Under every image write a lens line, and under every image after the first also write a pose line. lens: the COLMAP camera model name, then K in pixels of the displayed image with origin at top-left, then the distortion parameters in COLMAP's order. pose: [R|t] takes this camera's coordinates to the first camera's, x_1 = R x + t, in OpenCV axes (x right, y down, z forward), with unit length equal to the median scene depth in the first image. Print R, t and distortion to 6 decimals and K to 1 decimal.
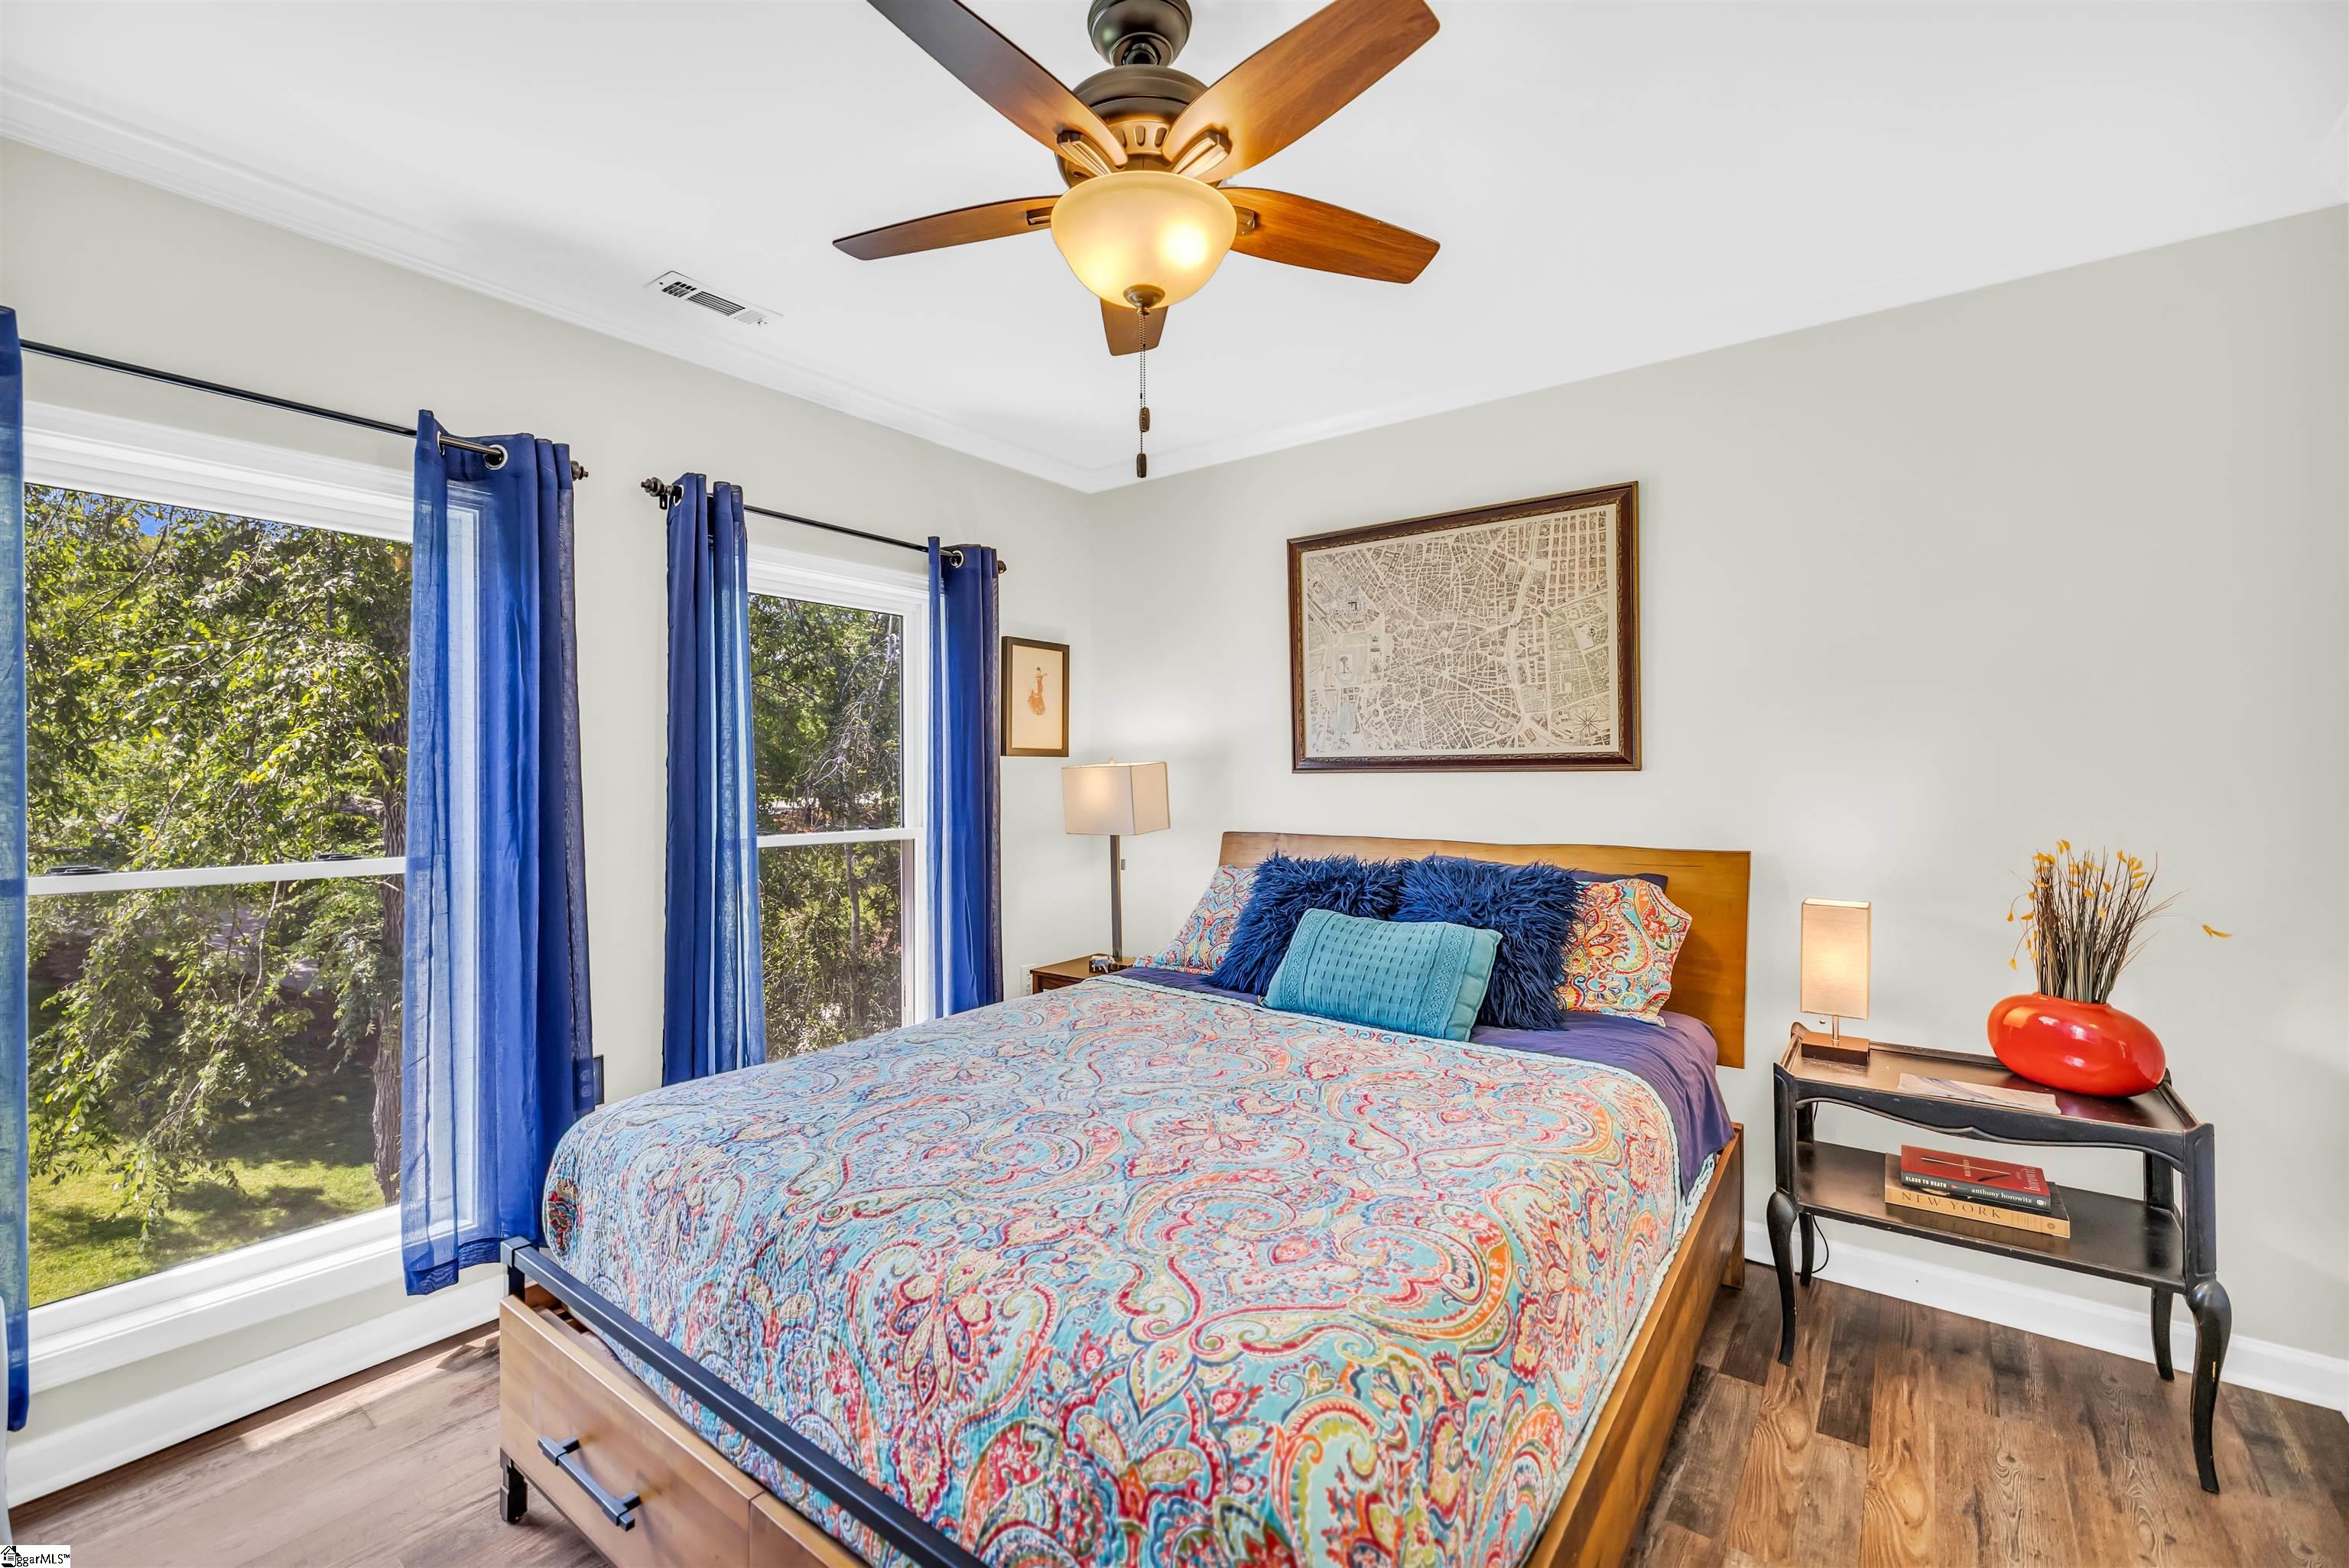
lens RADIAL K [[985.3, 0, 1164.7], [0, 985.3, 779.9], [0, 0, 1]] dist [-0.001251, -0.000257]
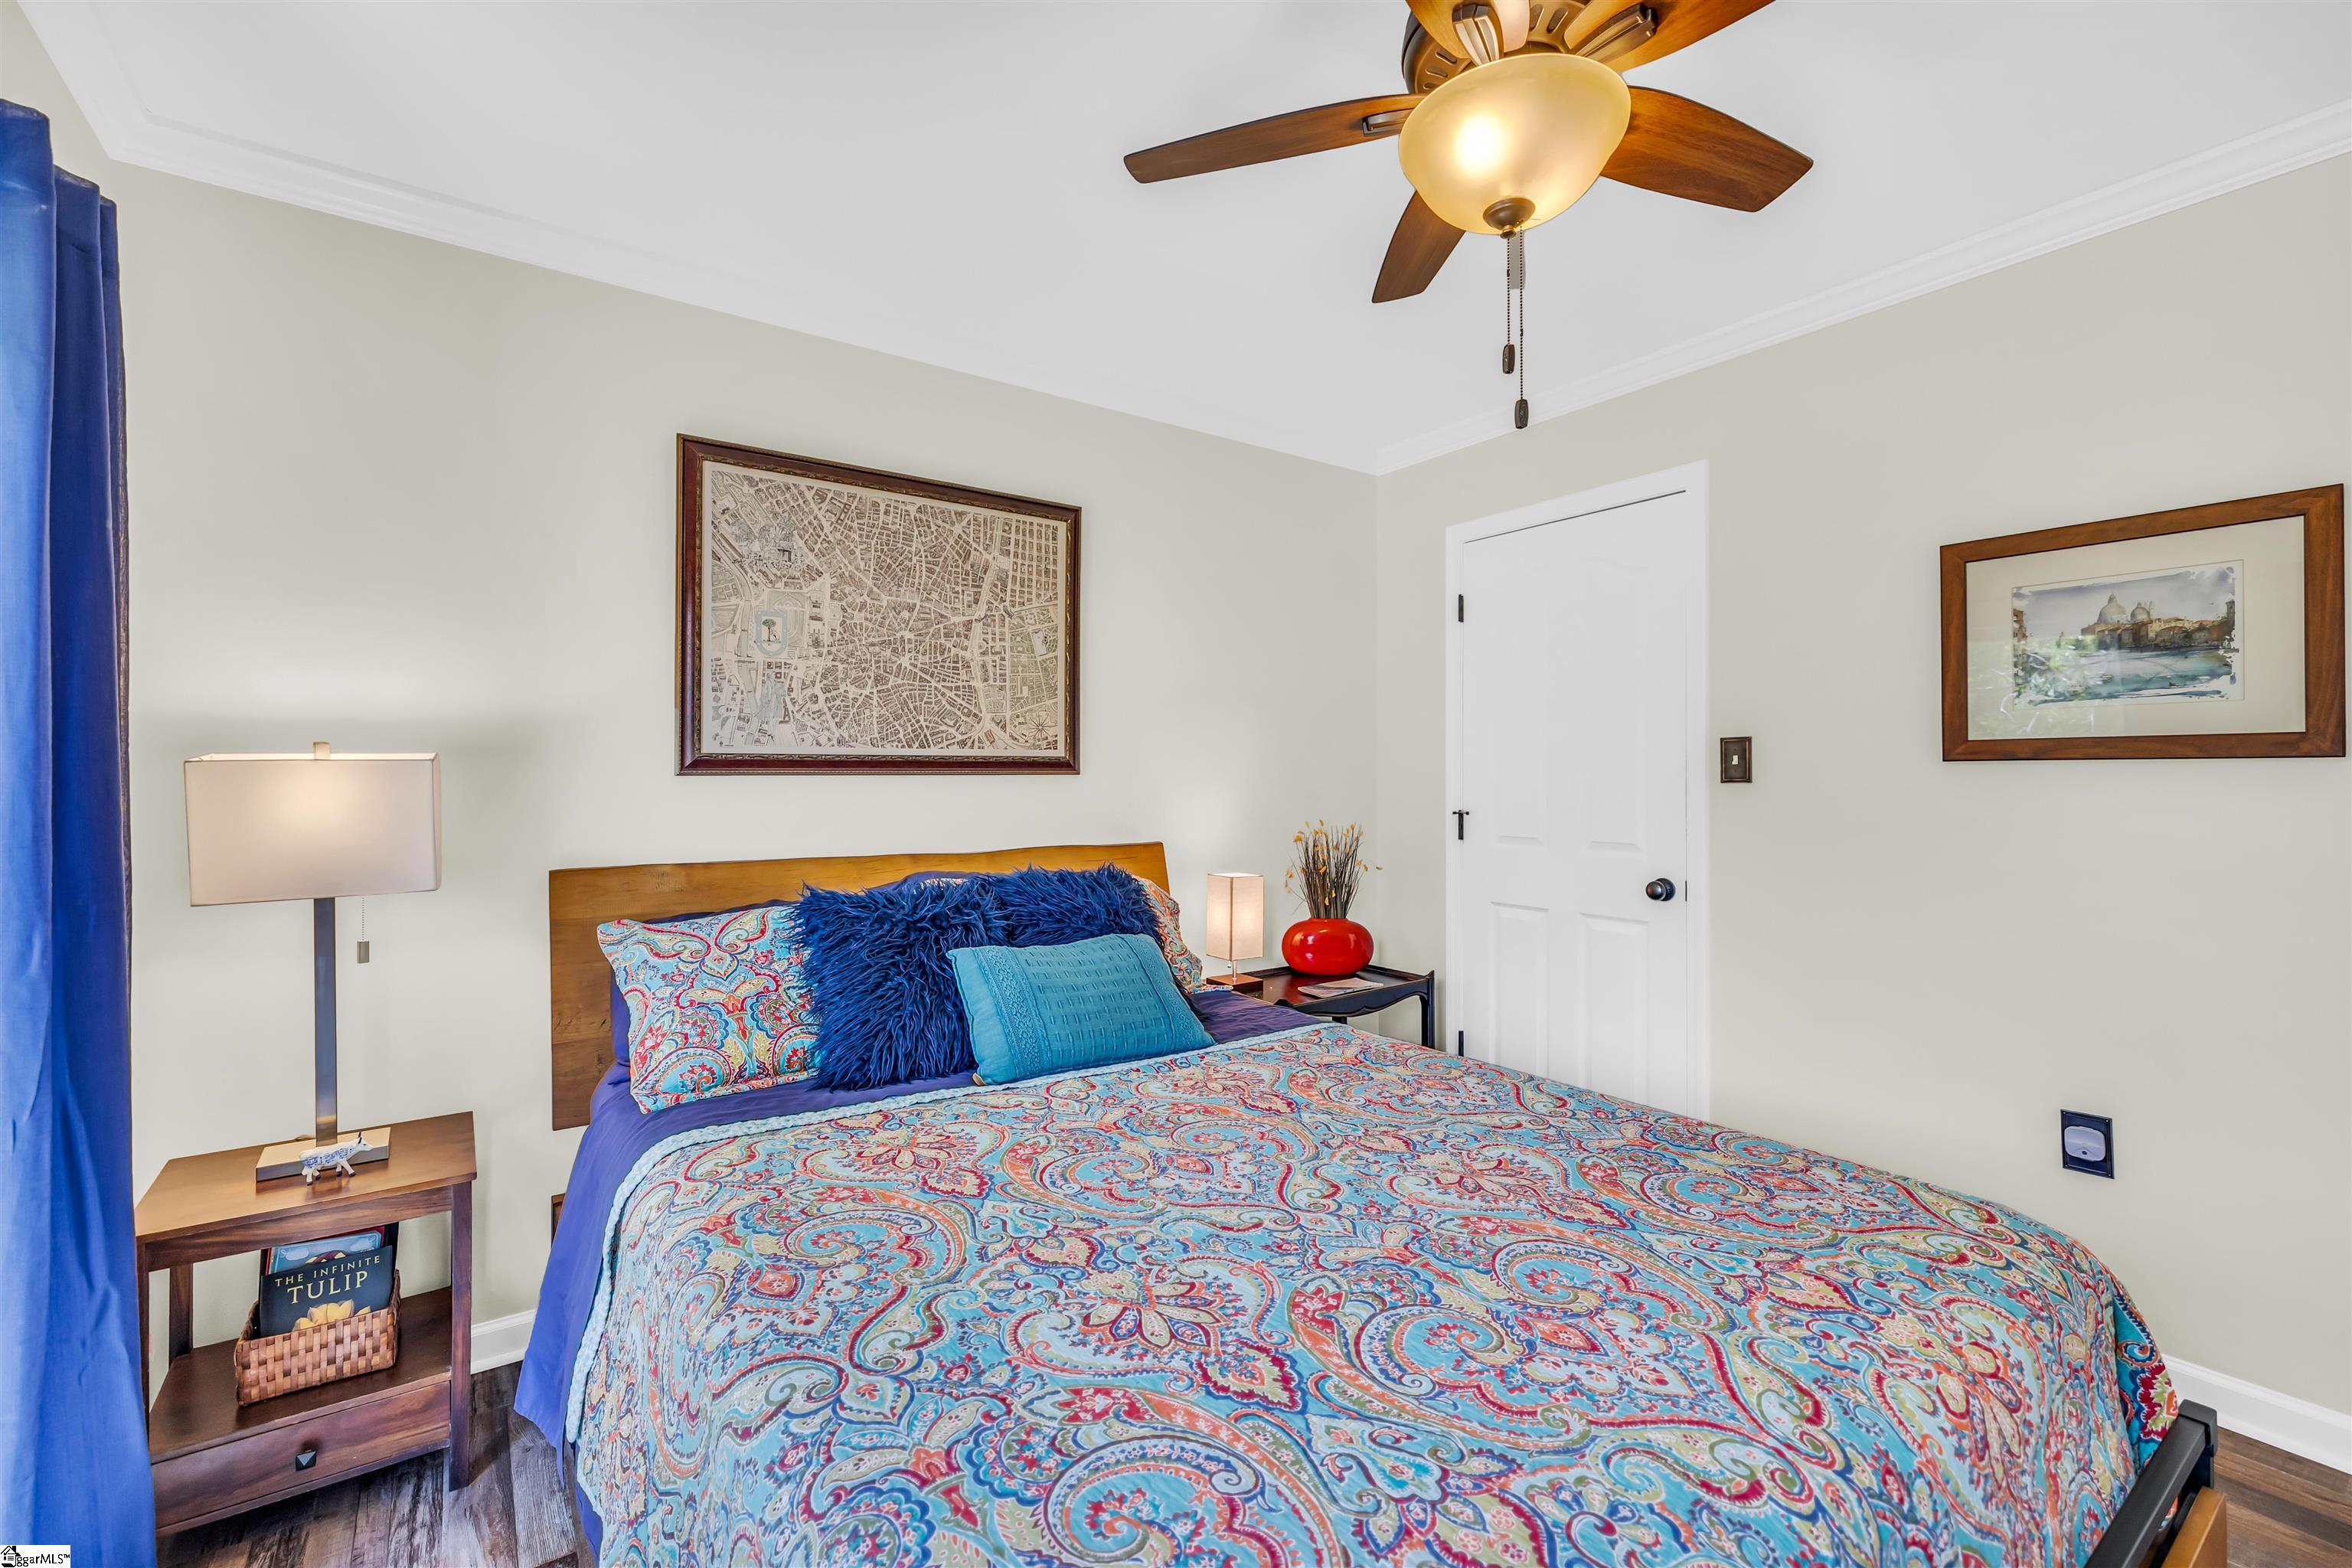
lens RADIAL K [[986.7, 0, 1166.2], [0, 986.7, 778.5], [0, 0, 1]] dist [-0.001251, -0.000257]
pose [[0.305581, 0.003859, 0.952158, -0.489108], [0.005208, 0.999970, -0.005724, 0.001308], [-0.952152, 0.006708, 0.305552, 0.543829]]
